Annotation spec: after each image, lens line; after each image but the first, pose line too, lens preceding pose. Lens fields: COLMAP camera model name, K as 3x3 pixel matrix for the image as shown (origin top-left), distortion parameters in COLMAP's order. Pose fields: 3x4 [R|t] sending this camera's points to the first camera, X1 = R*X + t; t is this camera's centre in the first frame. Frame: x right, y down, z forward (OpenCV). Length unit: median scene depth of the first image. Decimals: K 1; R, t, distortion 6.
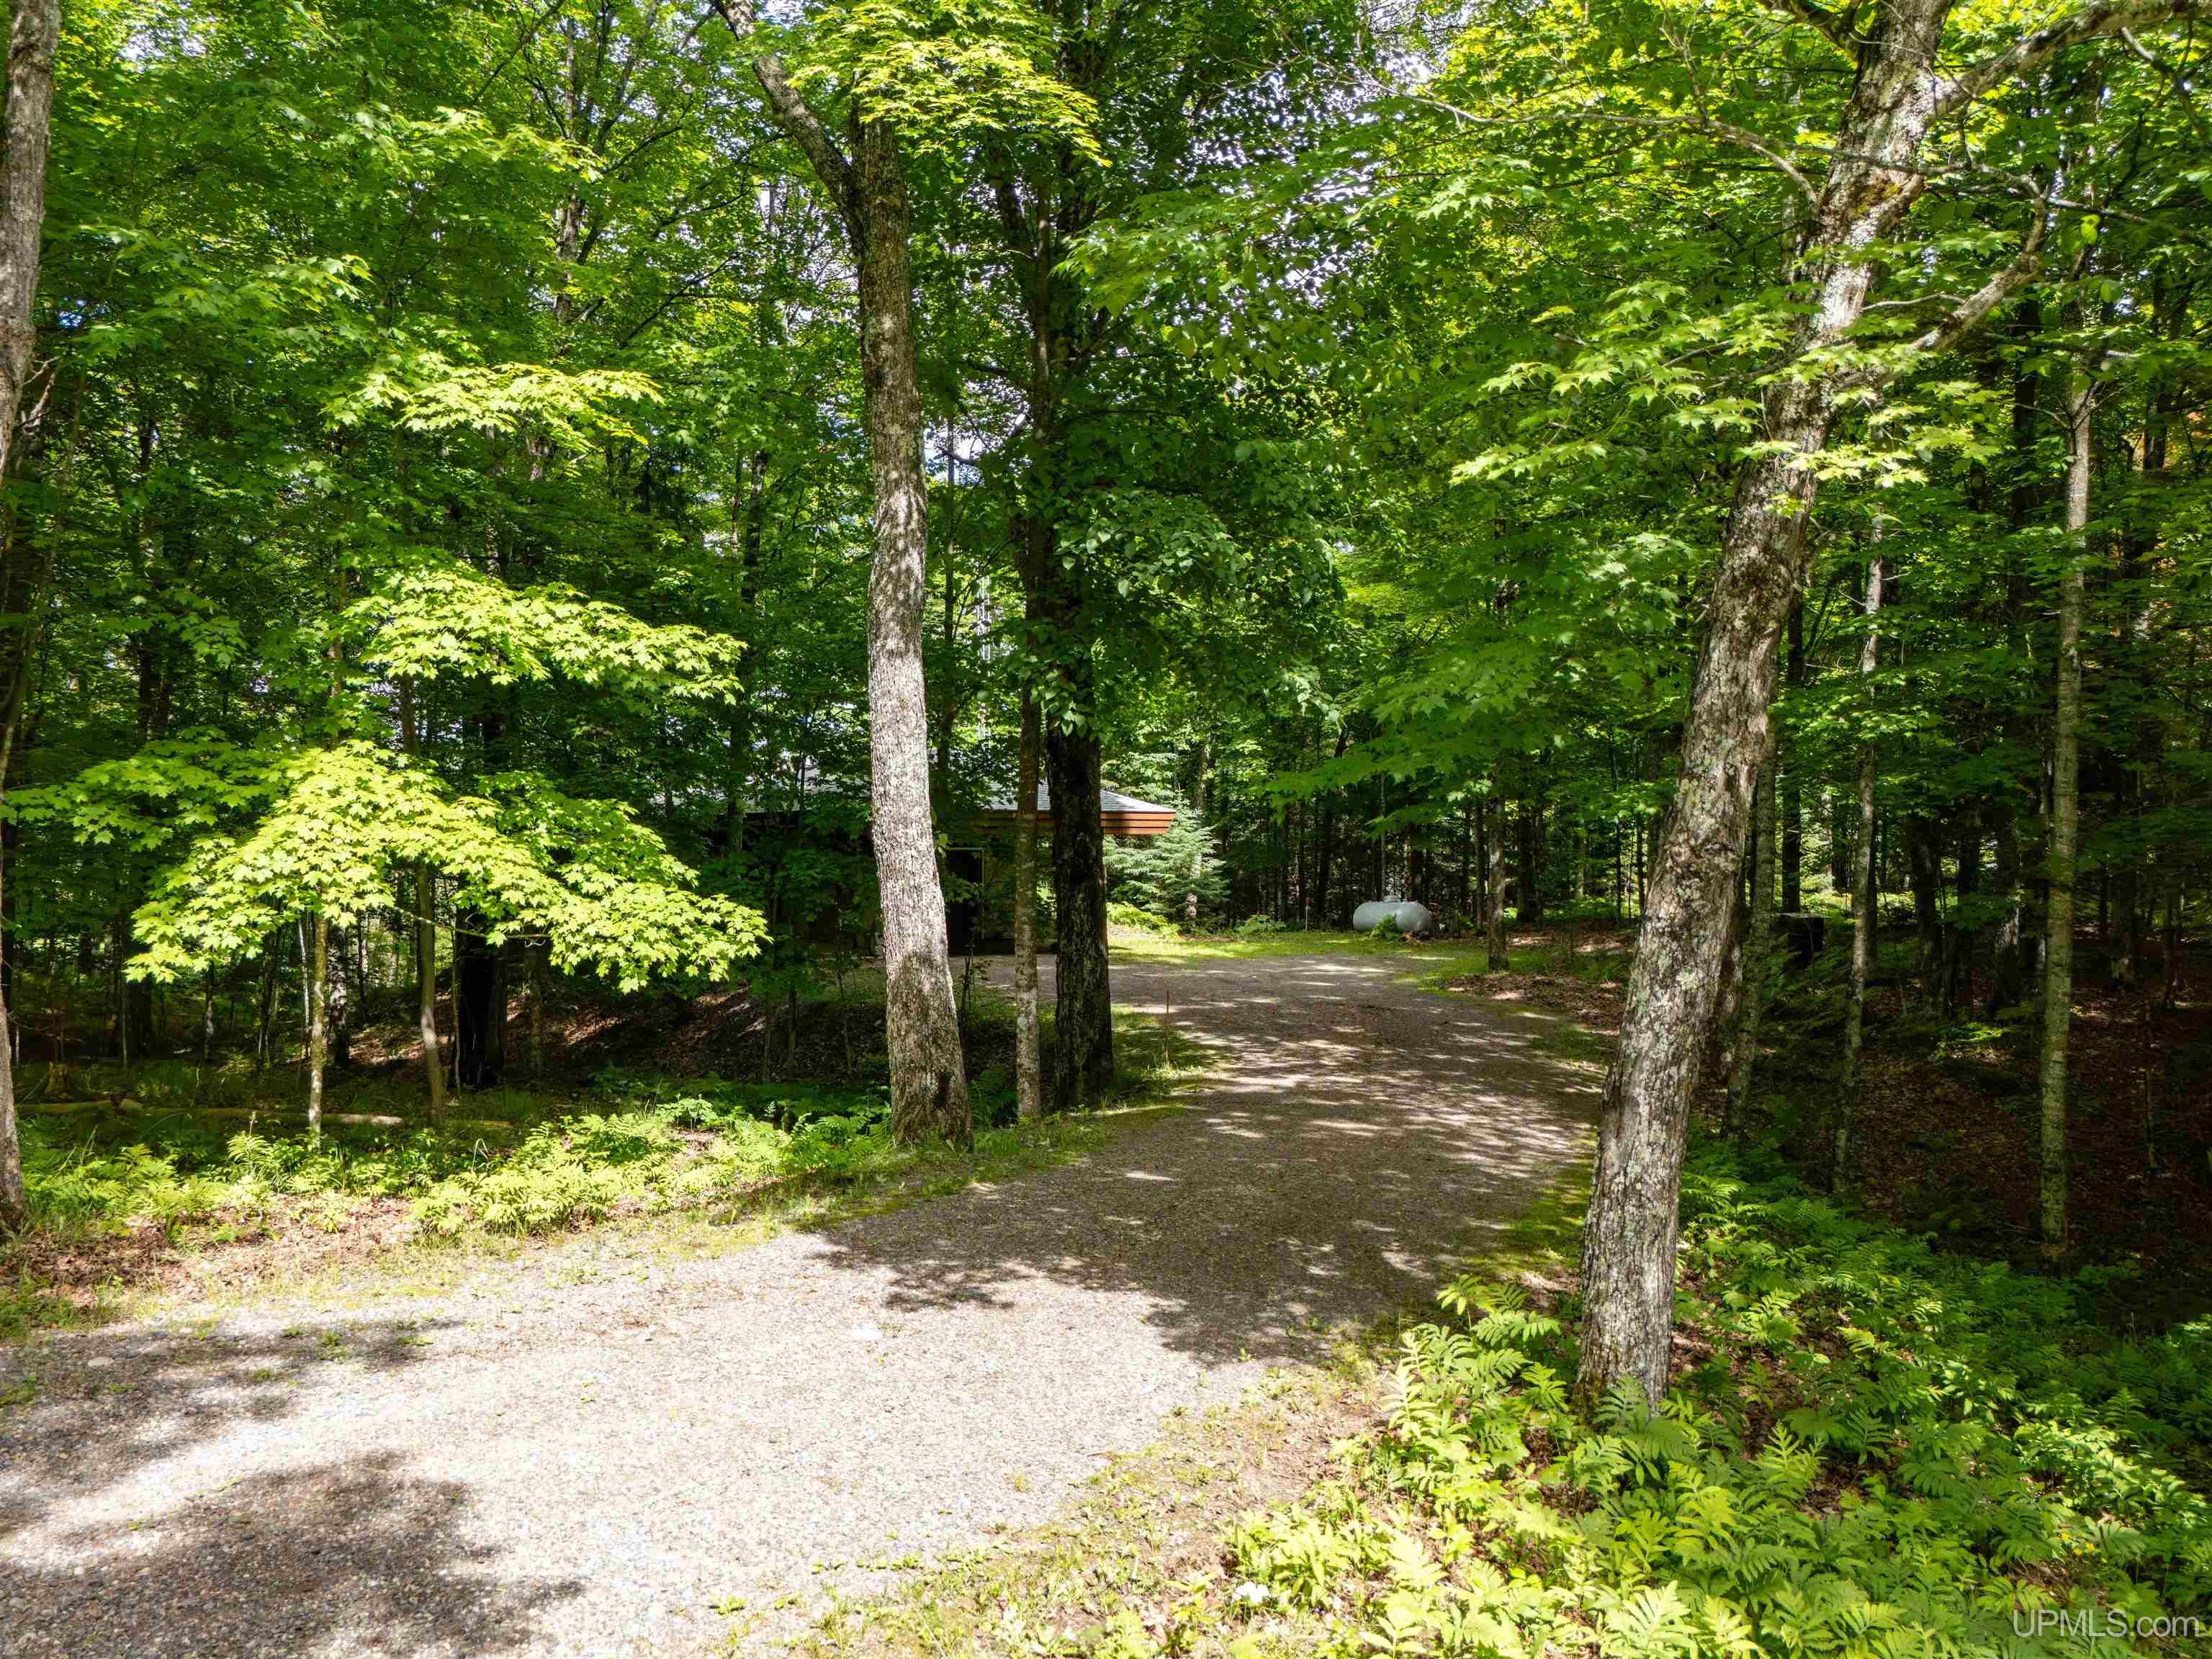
lens RADIAL K [[1631.1, 0, 1110.5], [0, 1631.1, 826.4], [0, 0, 1]] dist [0.073562, -0.064301]
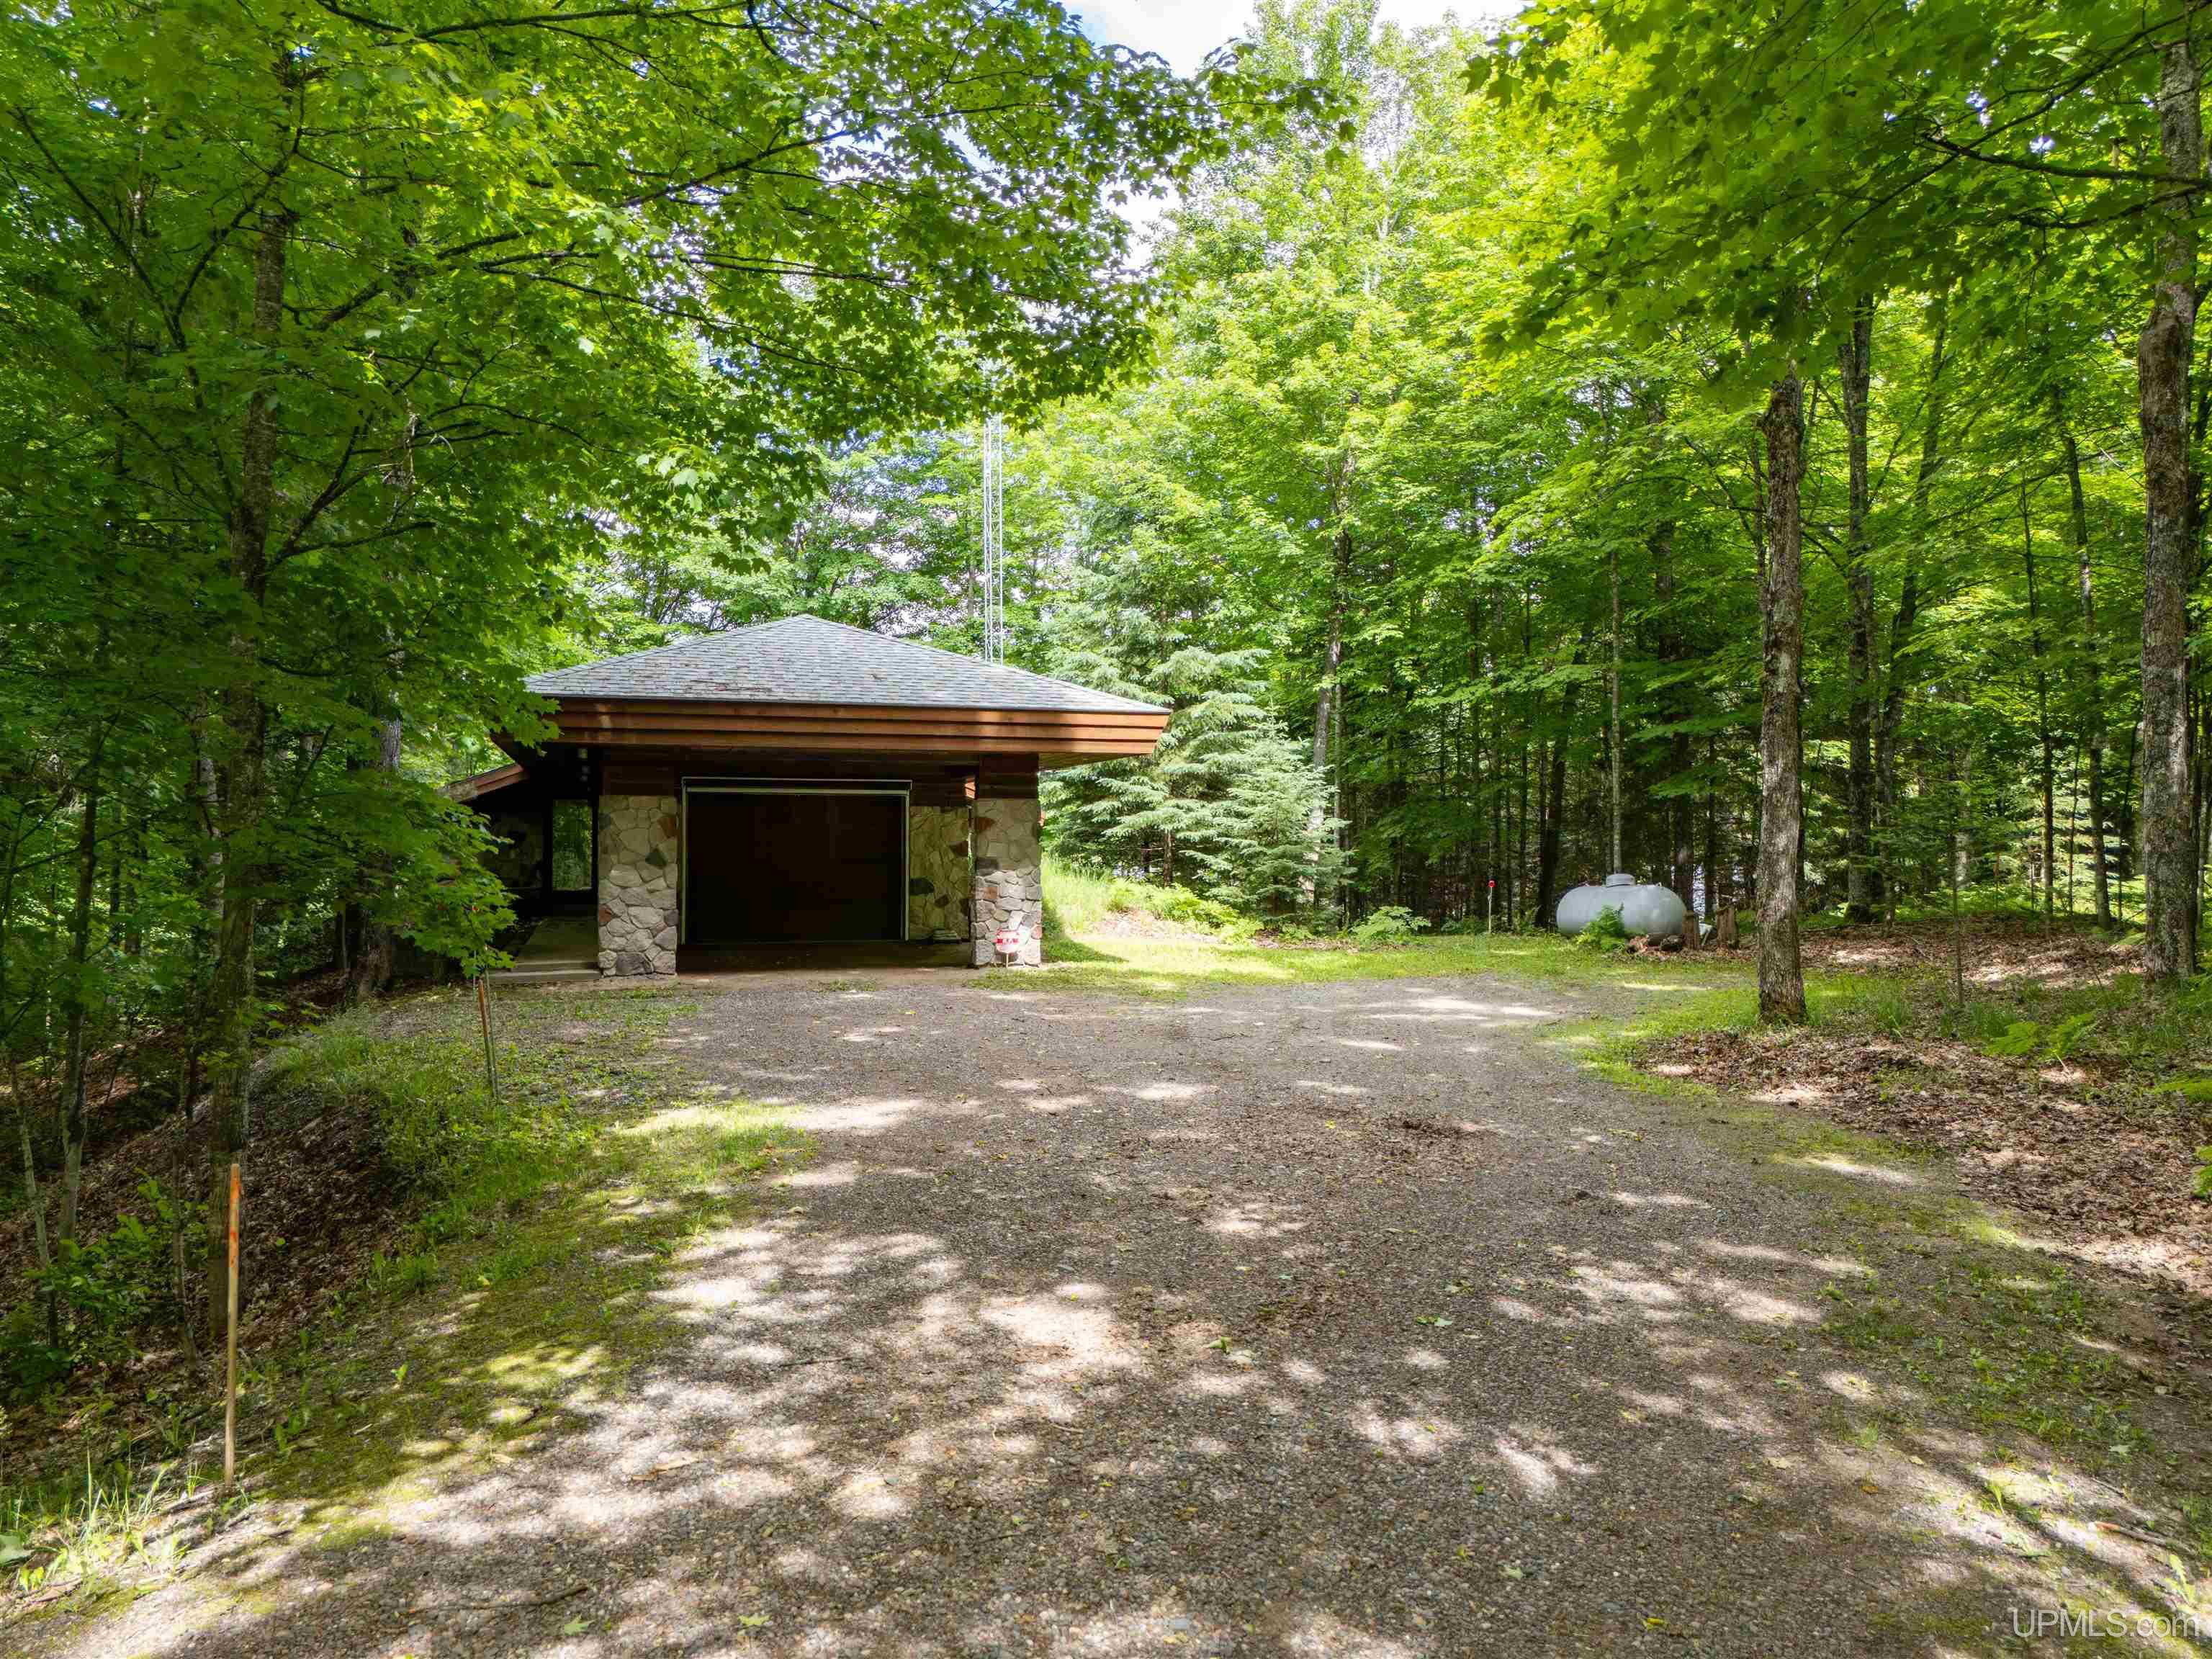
lens RADIAL K [[1631.1, 0, 1110.5], [0, 1631.1, 826.4], [0, 0, 1]] dist [0.073562, -0.064301]
pose [[0.981693, -0.002687, -0.190451, 0.103224], [0.002769, 0.999996, 0.000167, 0.023917], [0.190450, -0.000691, 0.981697, 0.377966]]
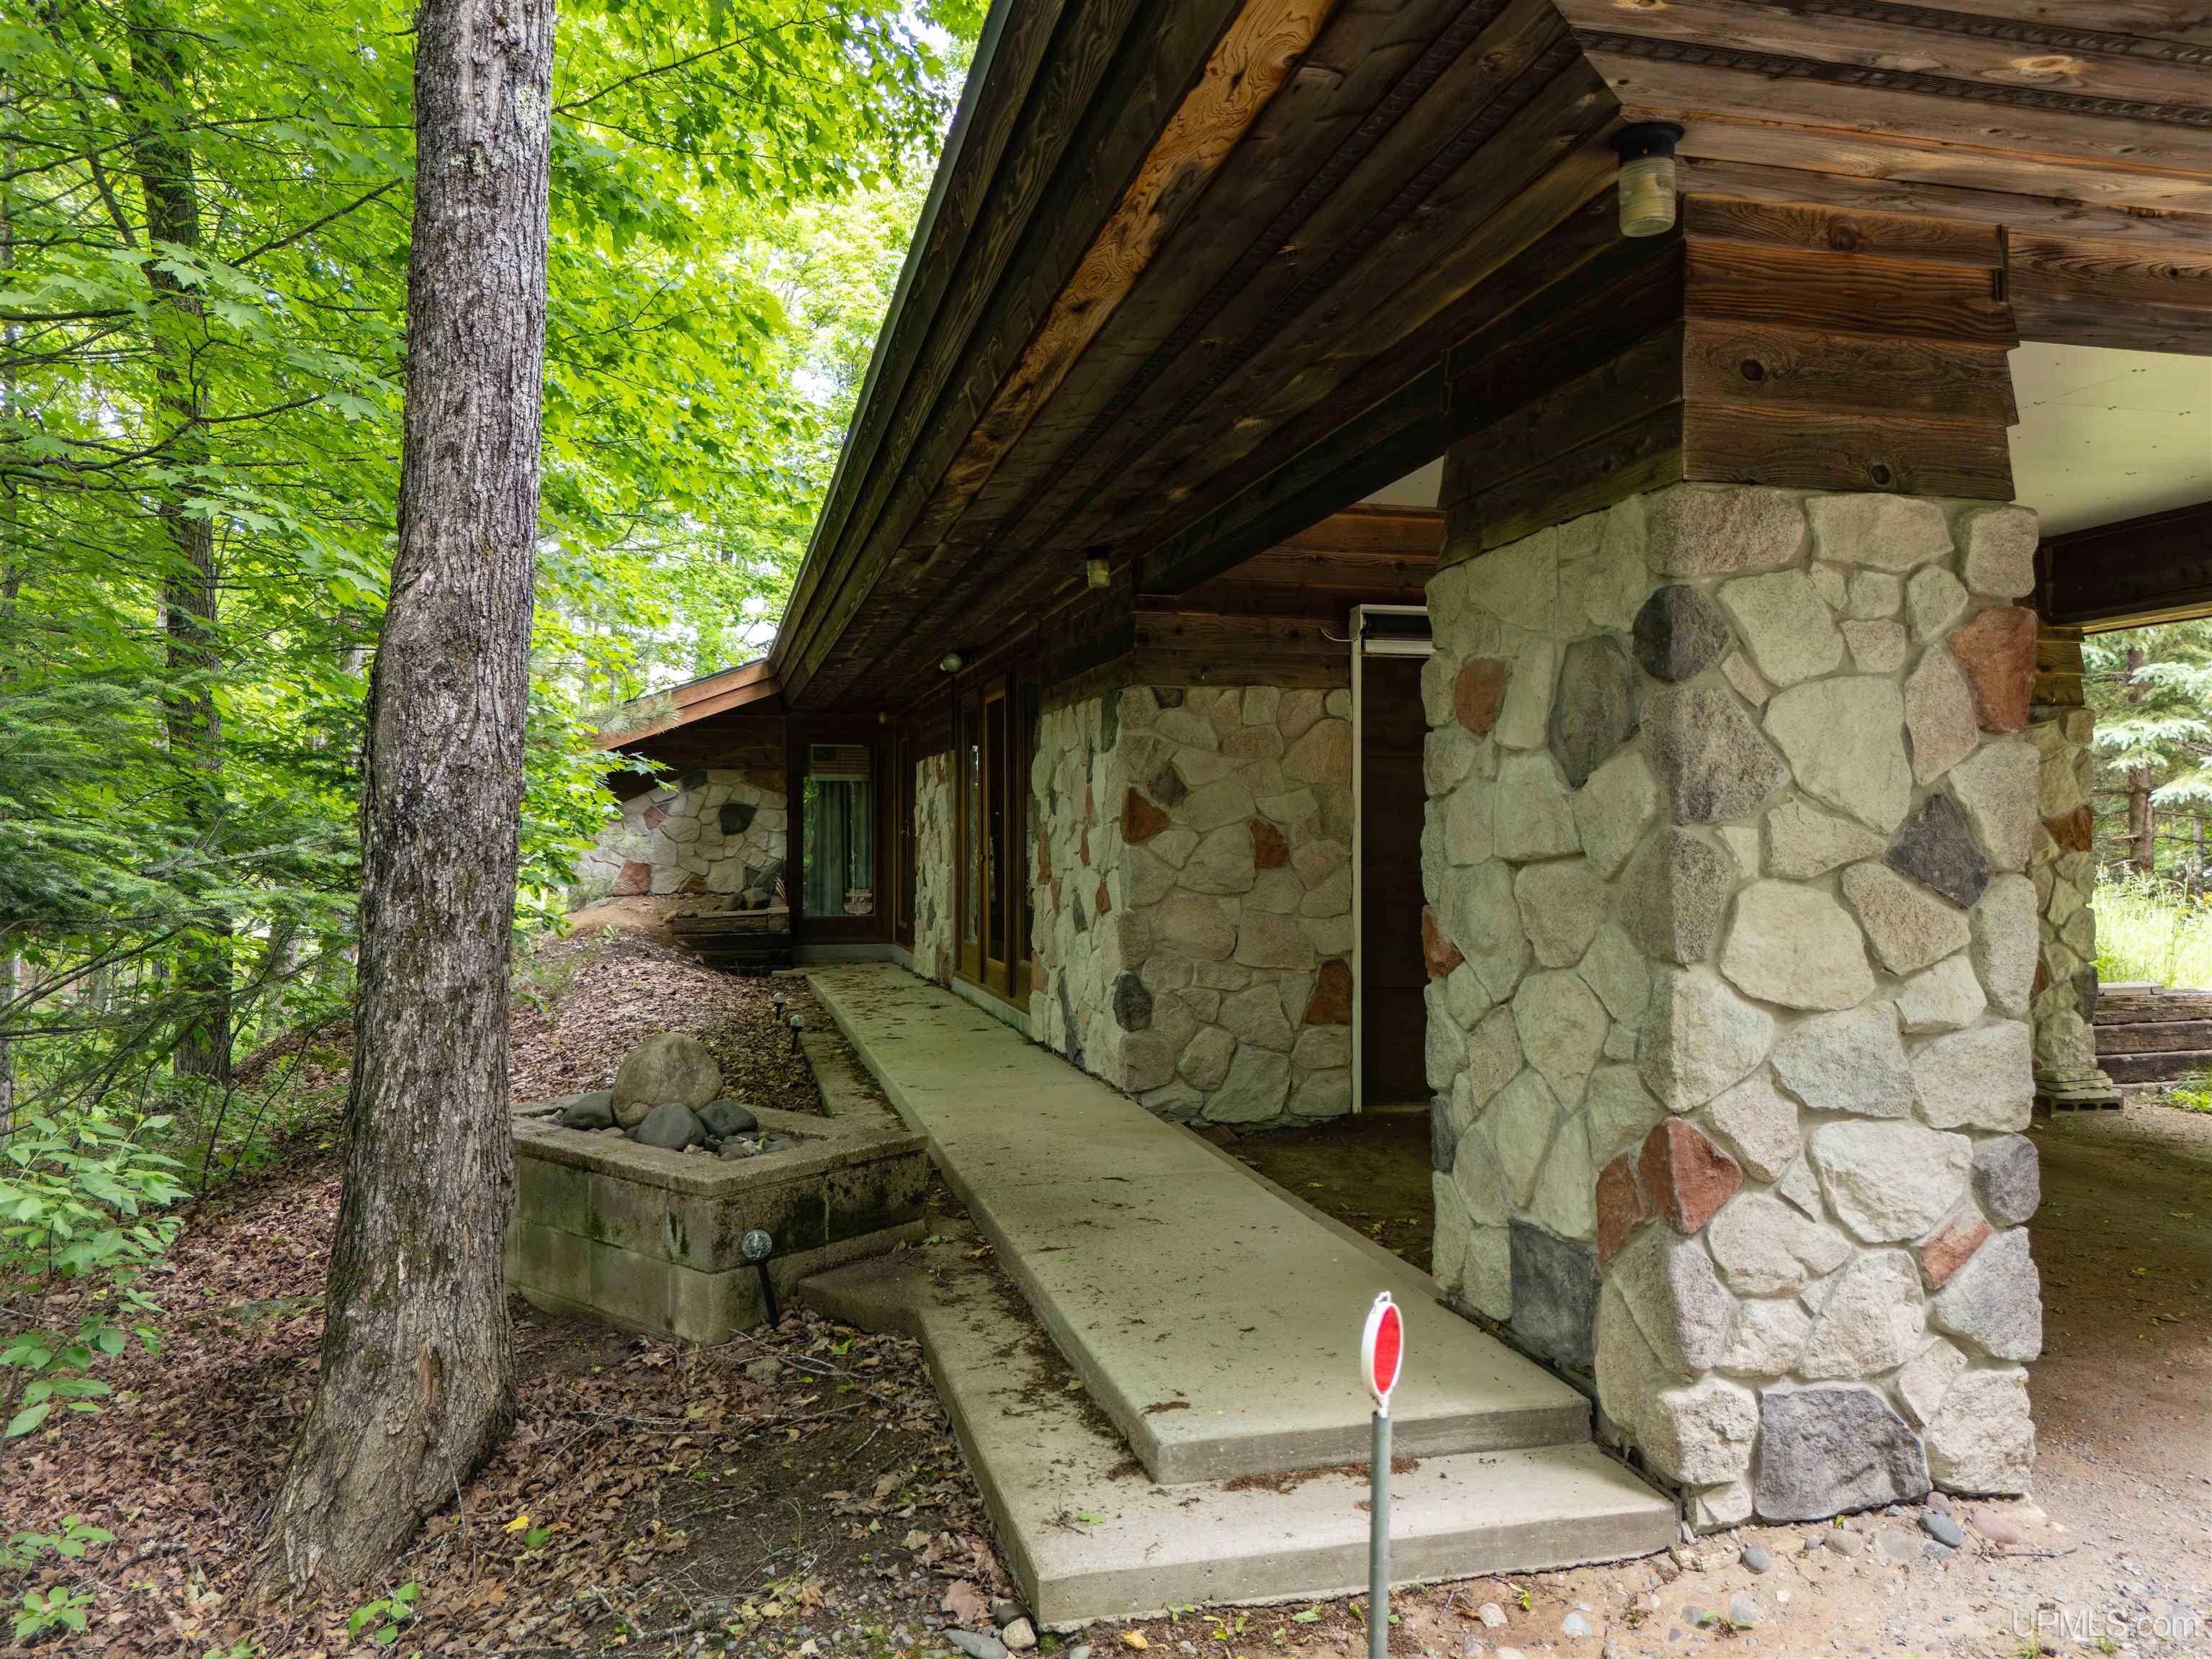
lens RADIAL K [[1631.1, 0, 1110.5], [0, 1631.1, 826.4], [0, 0, 1]] dist [0.073562, -0.064301]
pose [[0.970757, -0.000182, -0.240064, -0.120319], [0.000469, 0.999999, 0.001139, 0.031111], [0.240064, -0.001218, 0.970756, 0.701309]]
